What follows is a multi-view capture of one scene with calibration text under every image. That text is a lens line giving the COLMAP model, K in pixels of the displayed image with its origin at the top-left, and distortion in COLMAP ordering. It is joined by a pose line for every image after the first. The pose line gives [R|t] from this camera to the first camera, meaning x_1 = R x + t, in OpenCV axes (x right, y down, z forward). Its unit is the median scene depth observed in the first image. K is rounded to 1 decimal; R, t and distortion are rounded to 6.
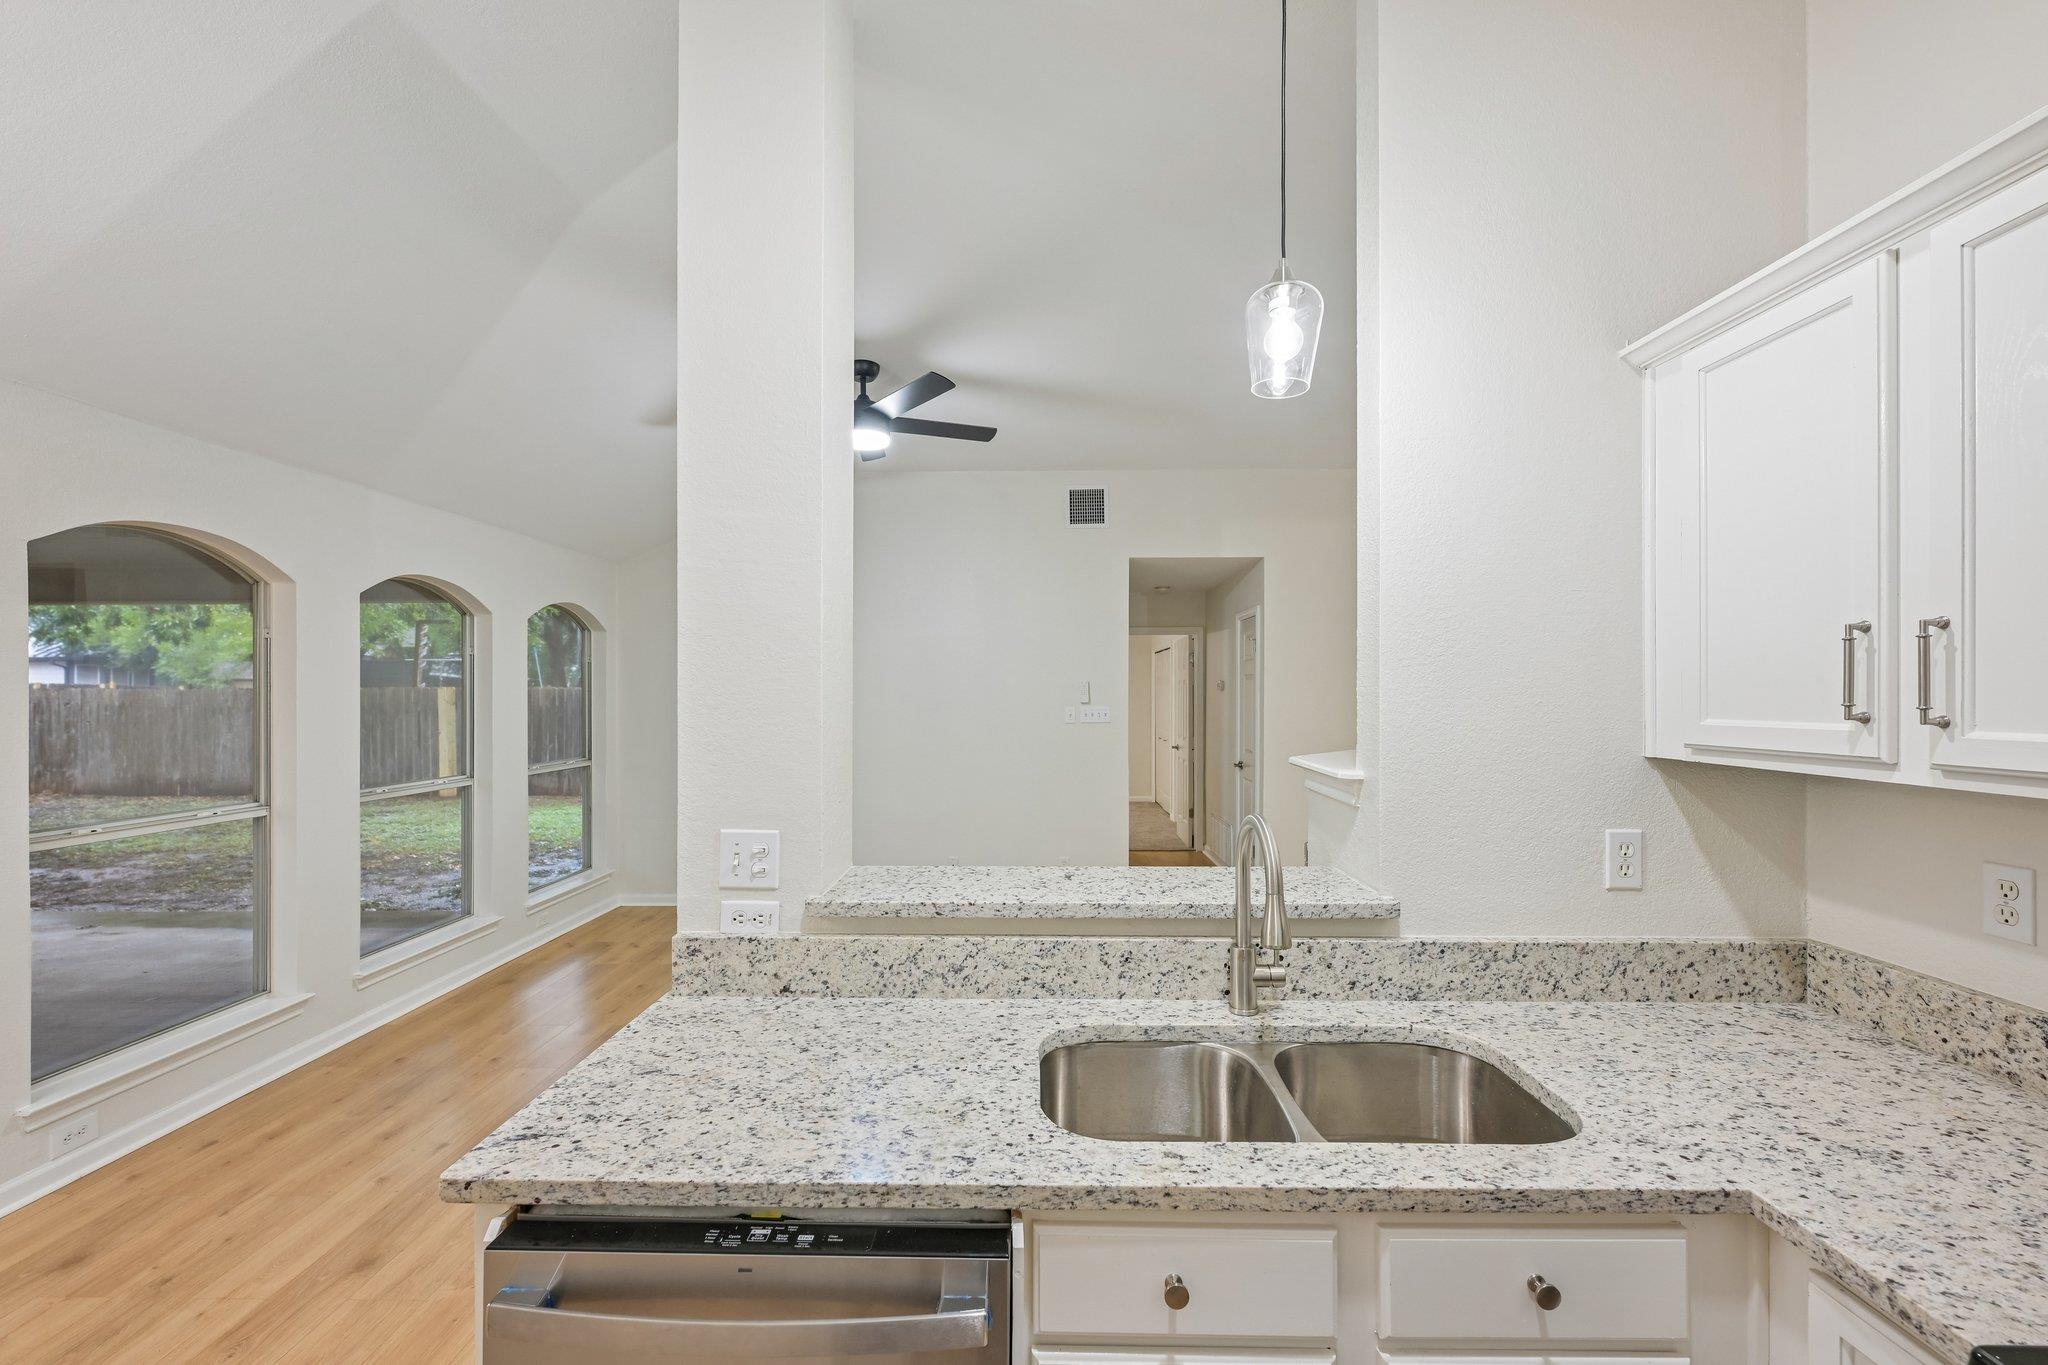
lens RADIAL K [[843.8, 0, 1024.5], [0, 843.8, 692.1], [0, 0, 1]] dist [-0.000785, -0.000034]
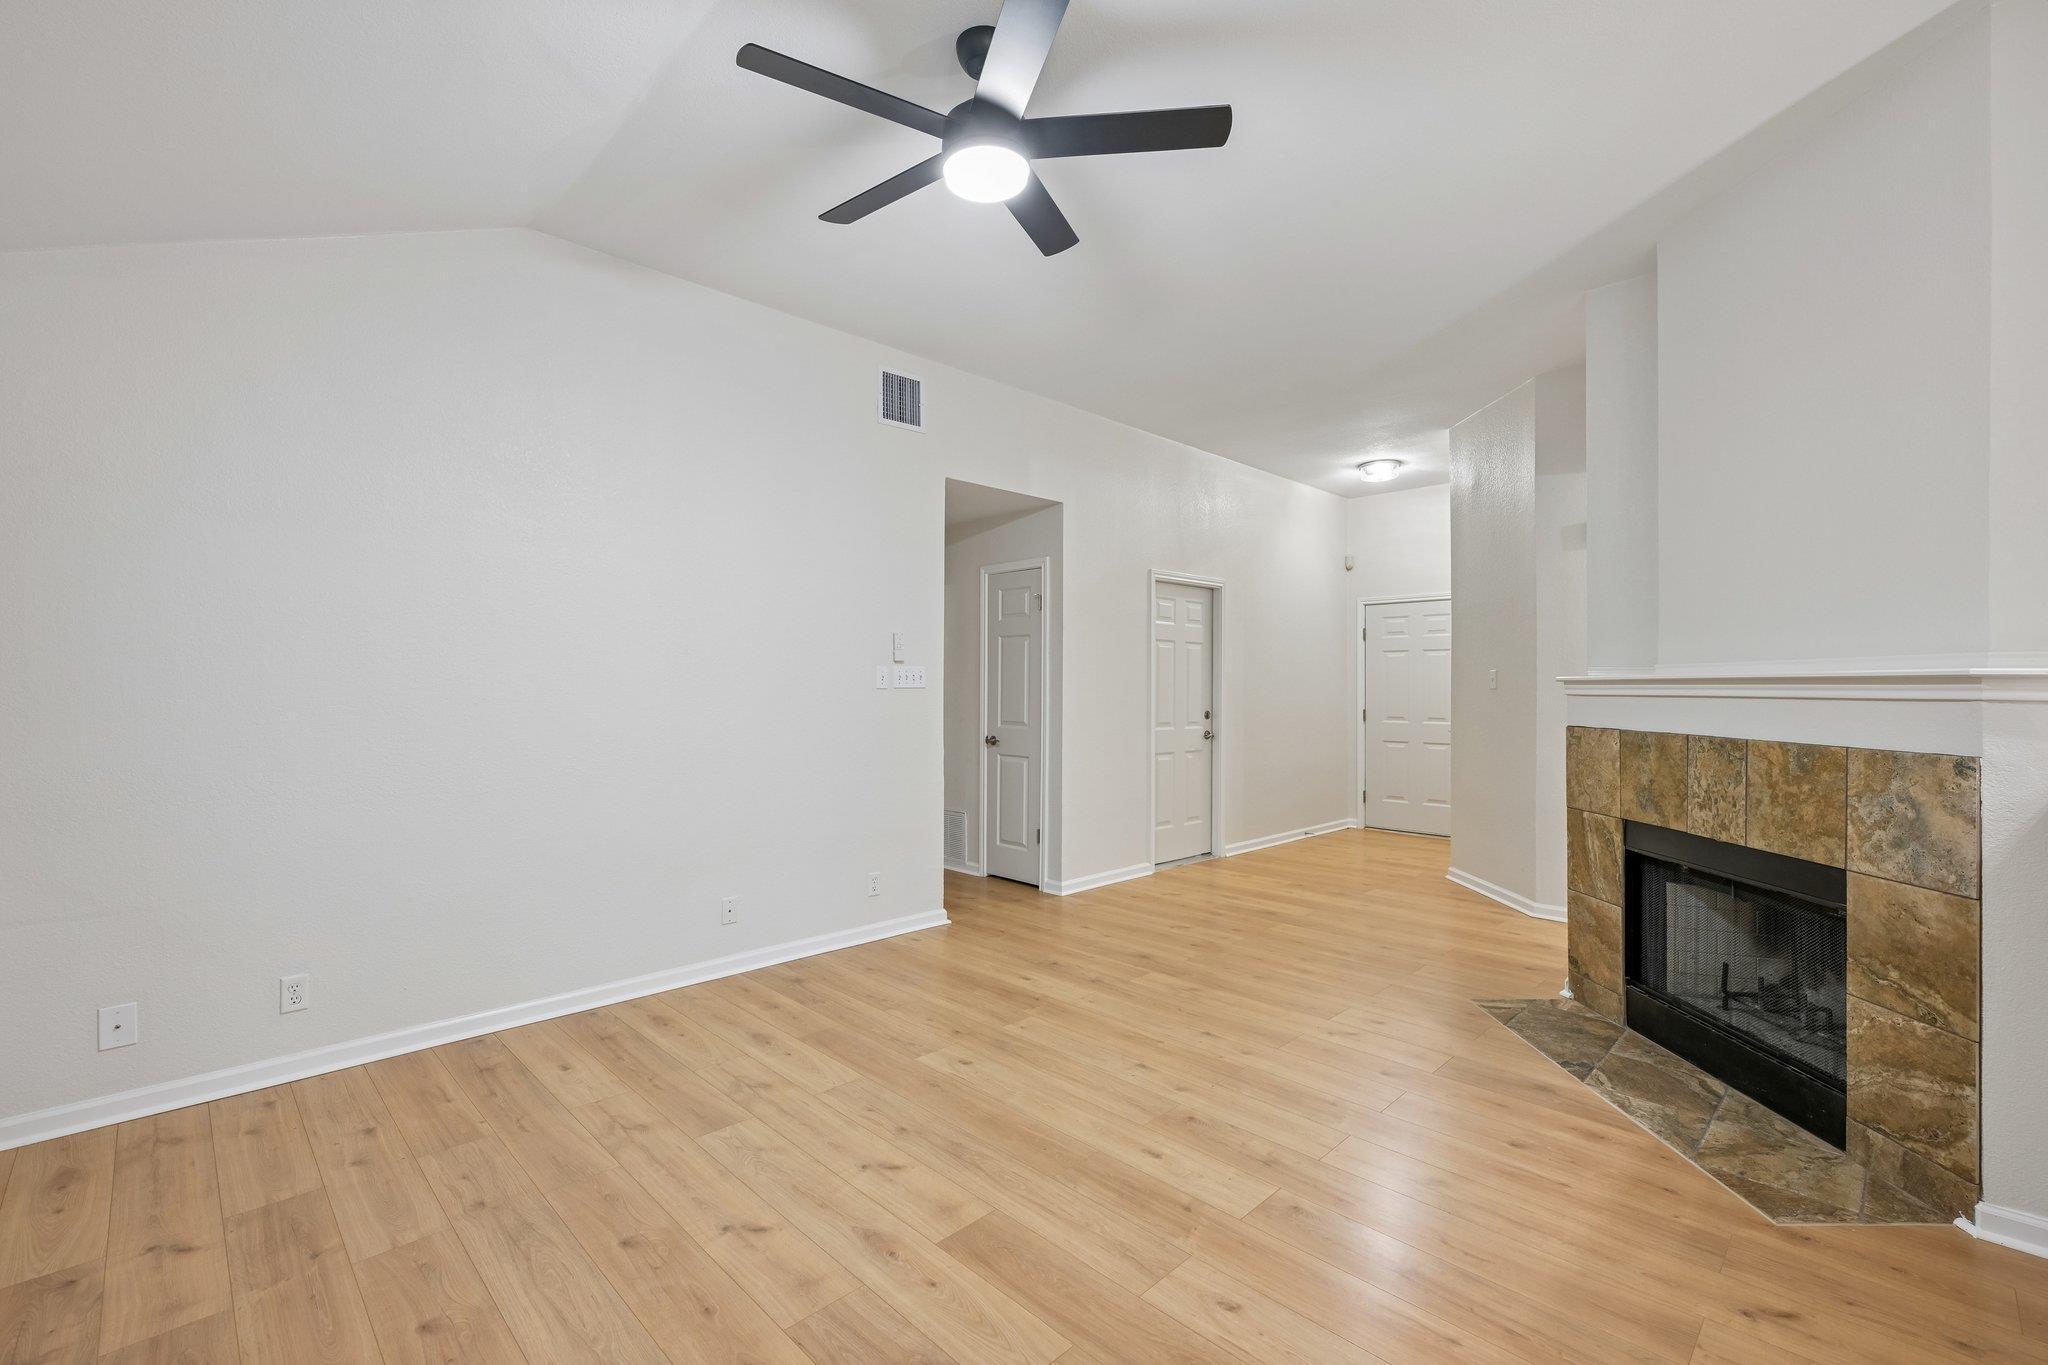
lens RADIAL K [[879.1, 0, 1024.0], [0, 879.1, 682.5], [0, 0, 1]] dist [-0.001066, 0.000065]
pose [[0.705256, 0.007703, 0.708911, -1.462193], [-0.003590, 0.999967, -0.007294, 0.133158], [-0.708944, 0.002599, 0.705260, 1.365193]]
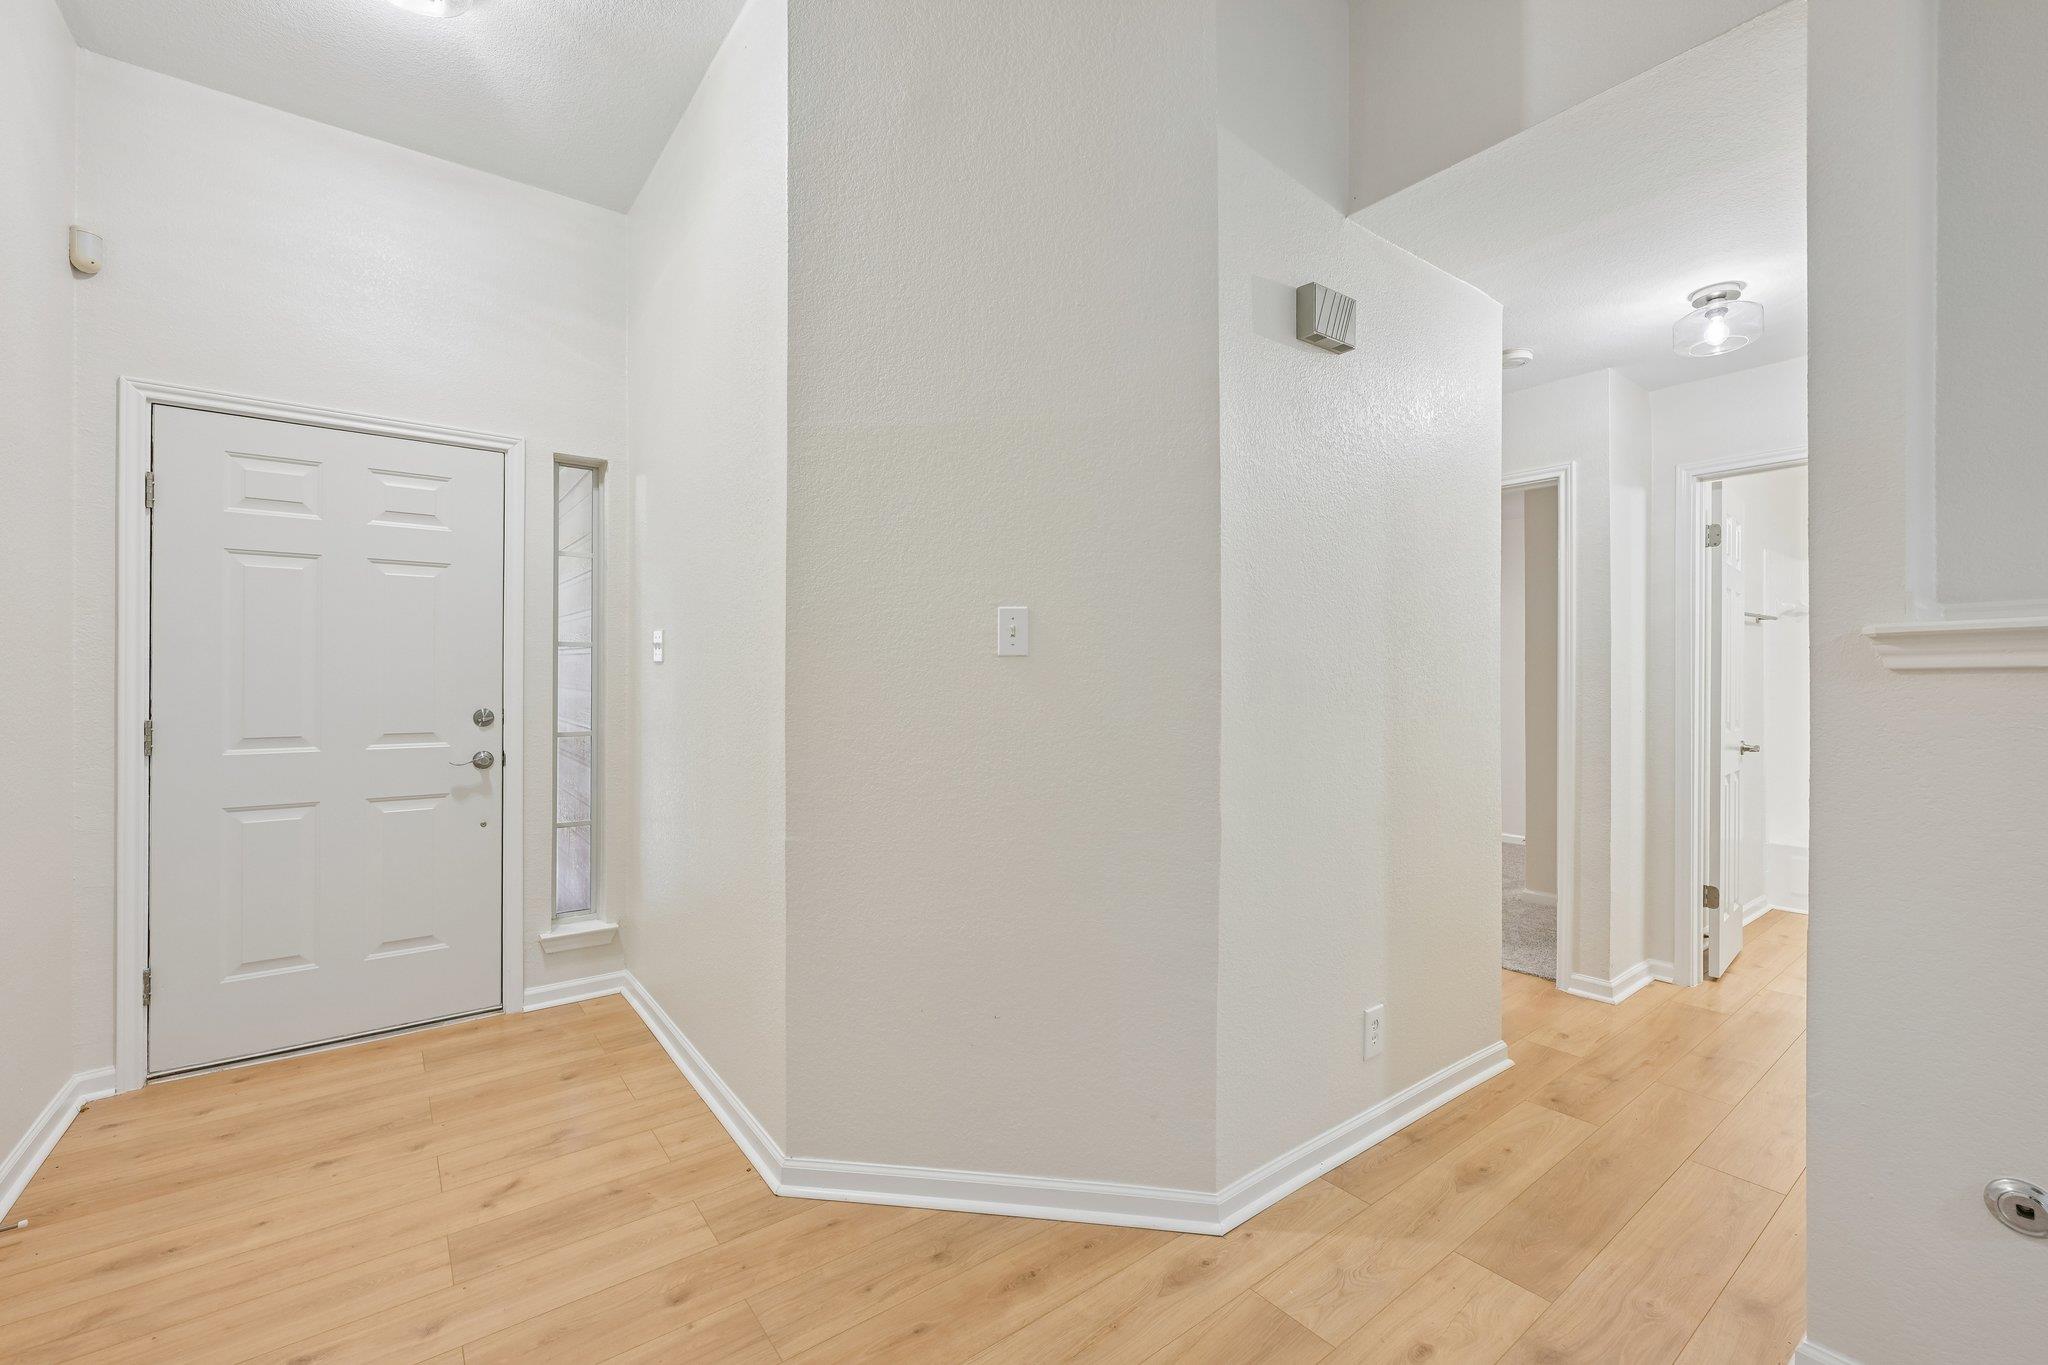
lens RADIAL K [[849.6, 0, 1020.0], [0, 849.6, 679.1], [0, 0, 1]] dist [0.000160, -0.000012]
pose [[-0.613529, -0.001925, 0.789670, 1.202212], [-0.004108, 0.999991, -0.000753, 0.160268], [-0.789661, -0.003706, -0.613532, 3.195237]]
